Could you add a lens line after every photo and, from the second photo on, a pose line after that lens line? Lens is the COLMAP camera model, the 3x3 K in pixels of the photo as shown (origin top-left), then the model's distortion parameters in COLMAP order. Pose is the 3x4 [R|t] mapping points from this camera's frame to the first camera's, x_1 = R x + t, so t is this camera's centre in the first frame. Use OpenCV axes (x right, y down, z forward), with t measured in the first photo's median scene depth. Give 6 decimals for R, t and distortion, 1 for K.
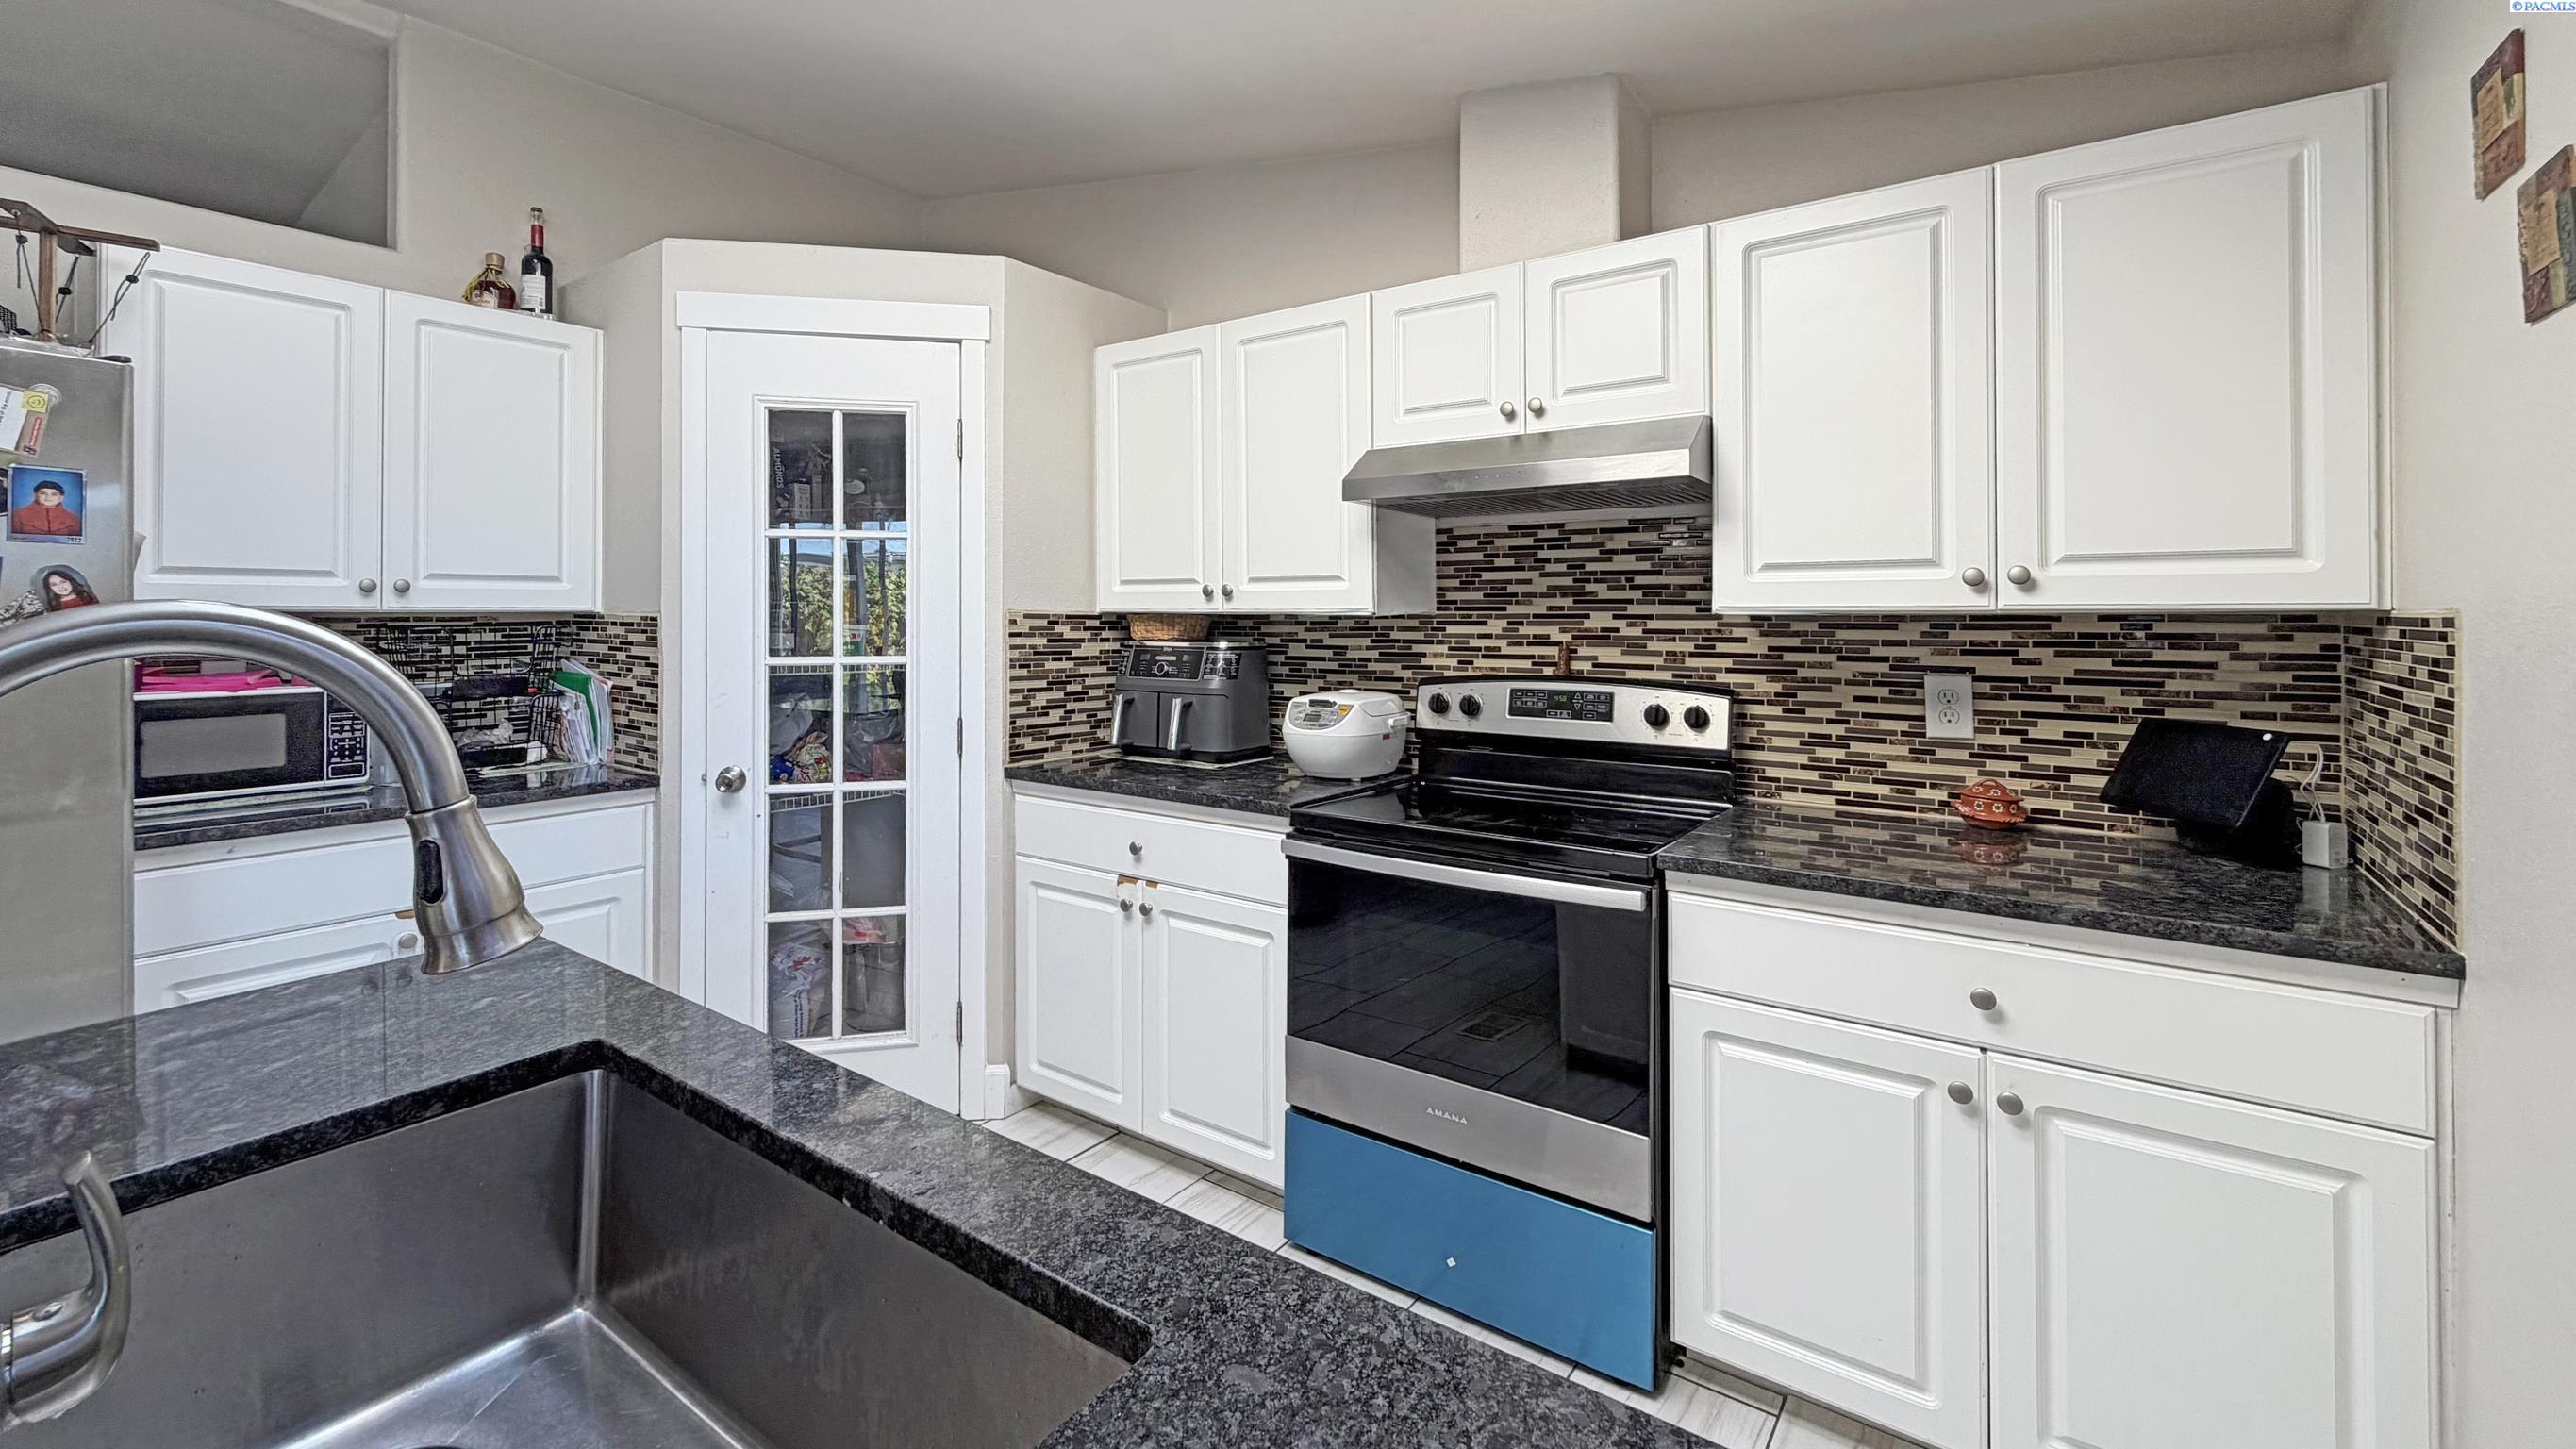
lens RADIAL K [[1110.2, 0, 1198.1], [0, 1110.2, 606.9], [0, 0, 1]] dist [-0.000388, -0.002506]
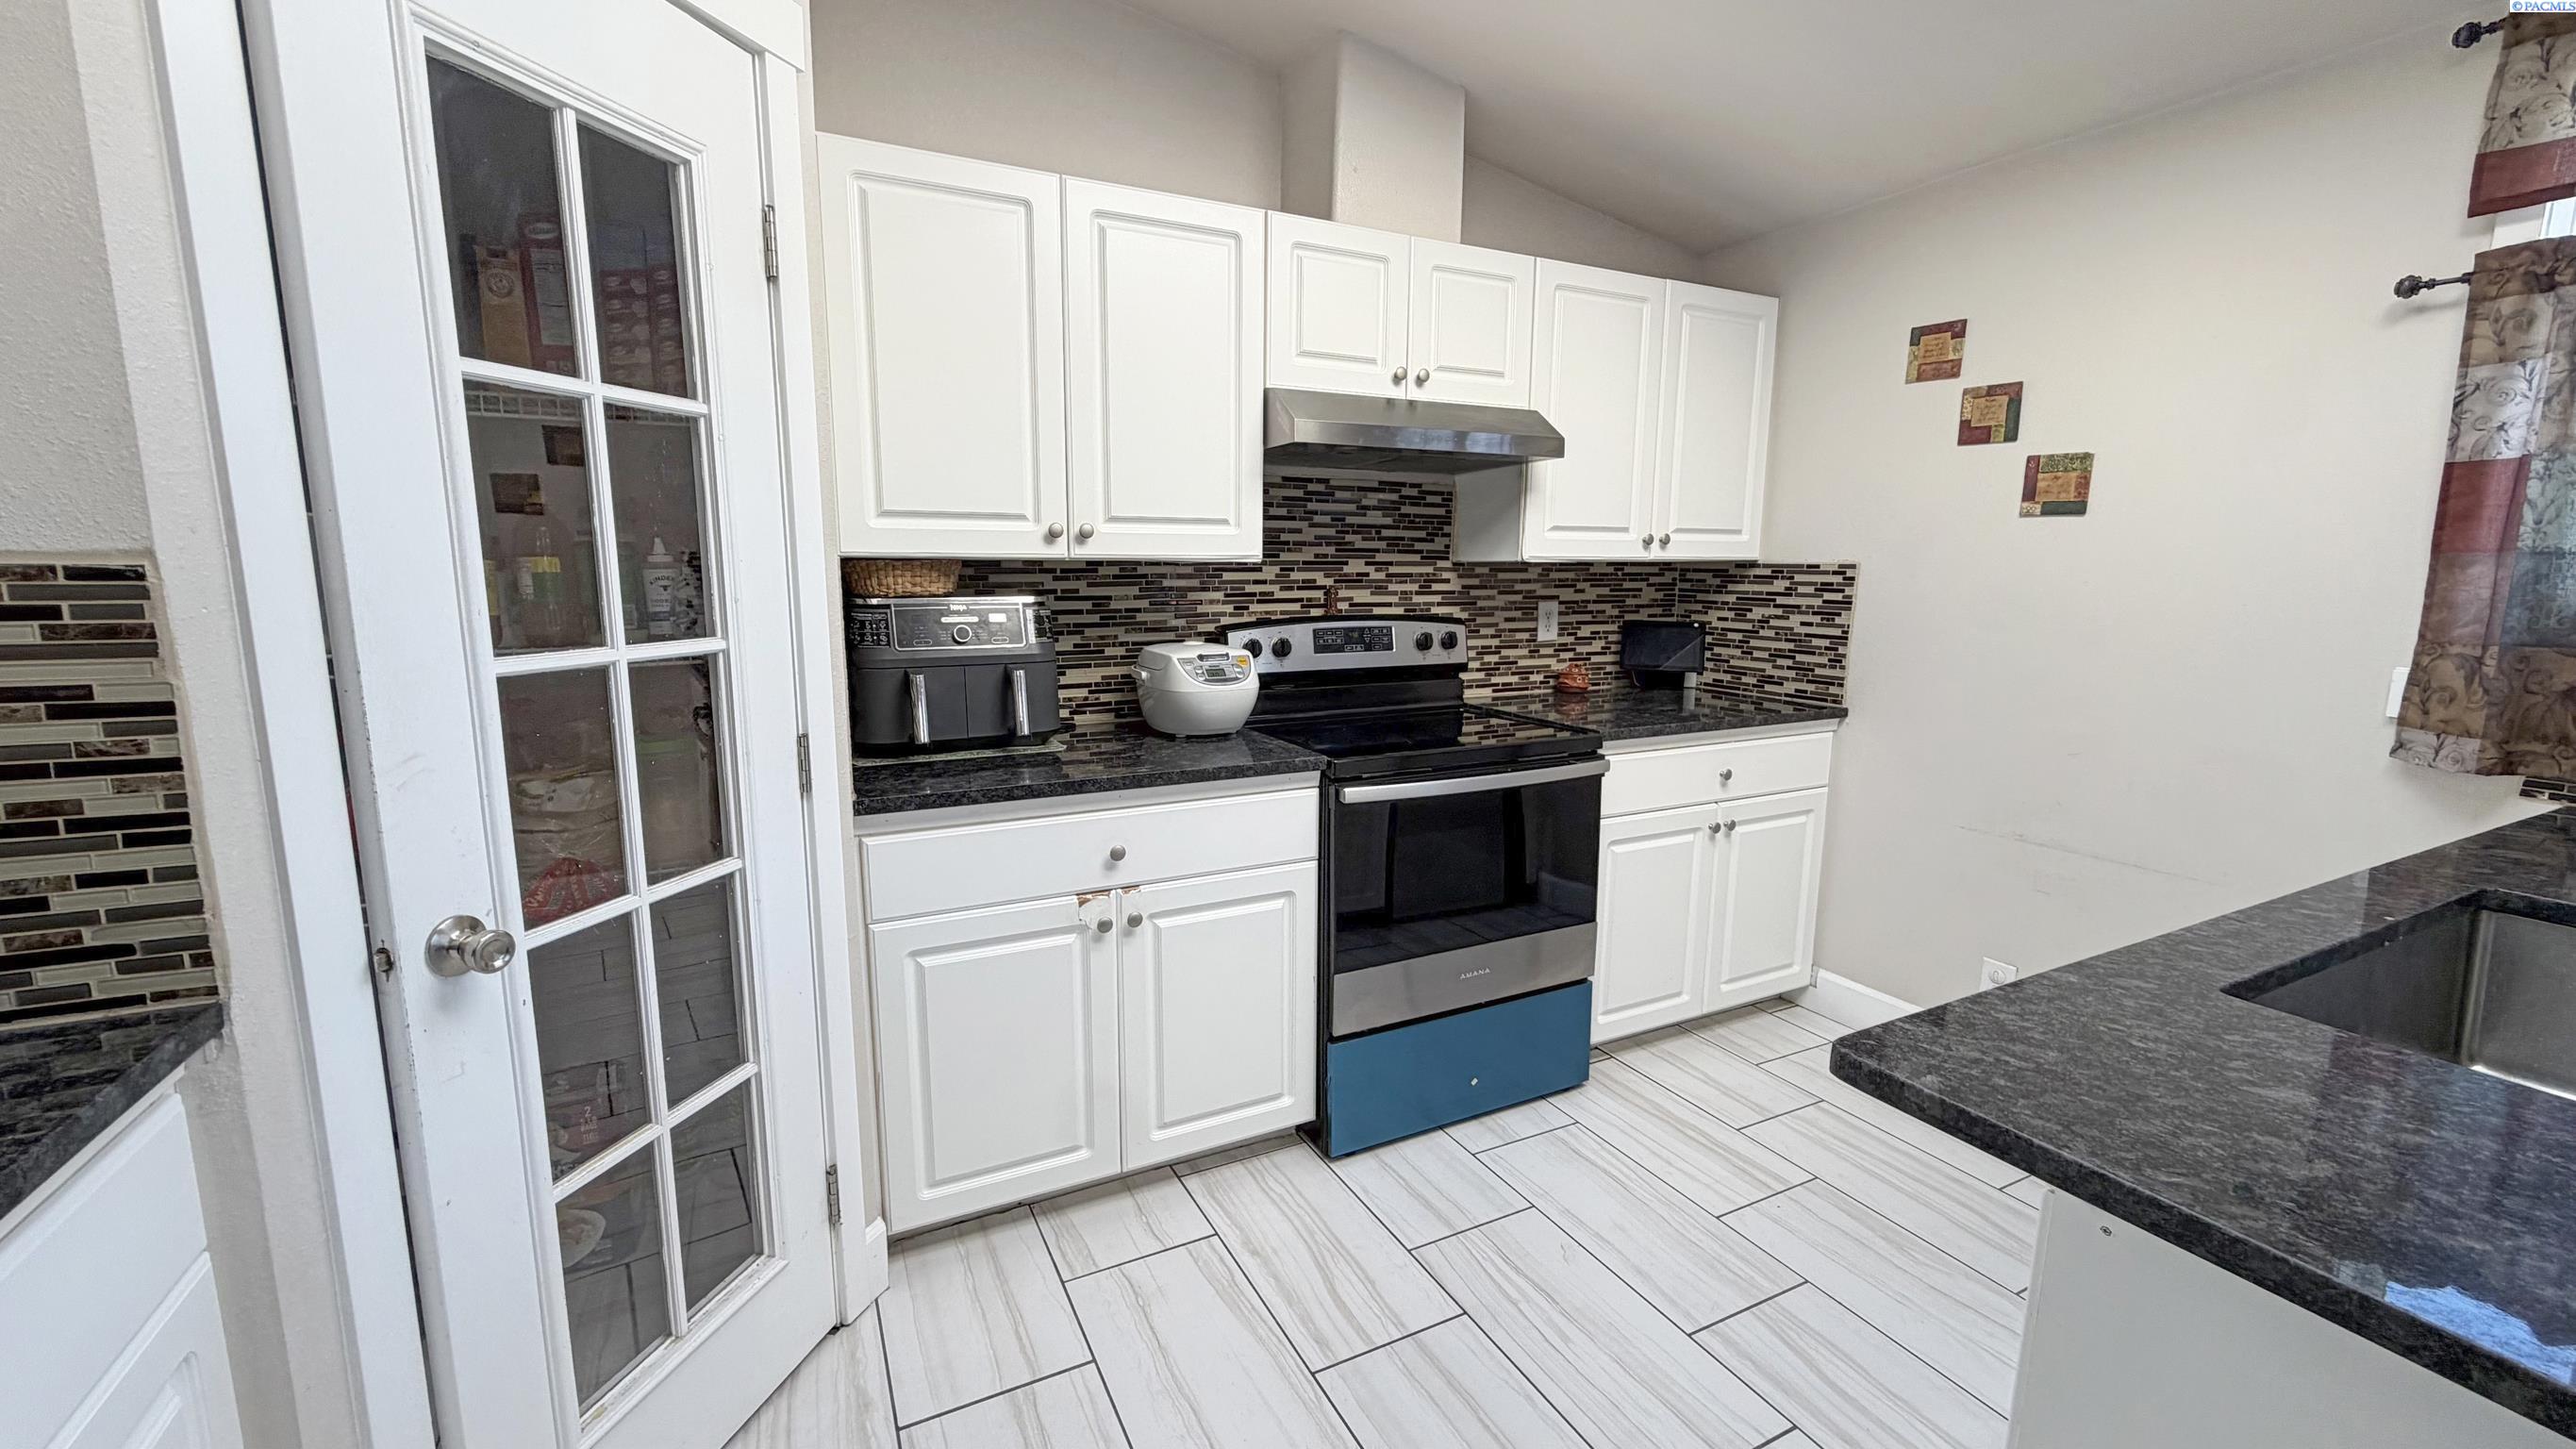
lens RADIAL K [[1057.4, 0, 1374.5], [0, 1057.4, 743.3], [0, 0, 1]] dist [-0.000223, 0.000573]
pose [[0.383130, -0.156109, 0.910407, -0.752379], [-0.009079, 0.984931, 0.172708, 0.003244], [-0.923650, -0.074435, 0.375940, 0.599969]]
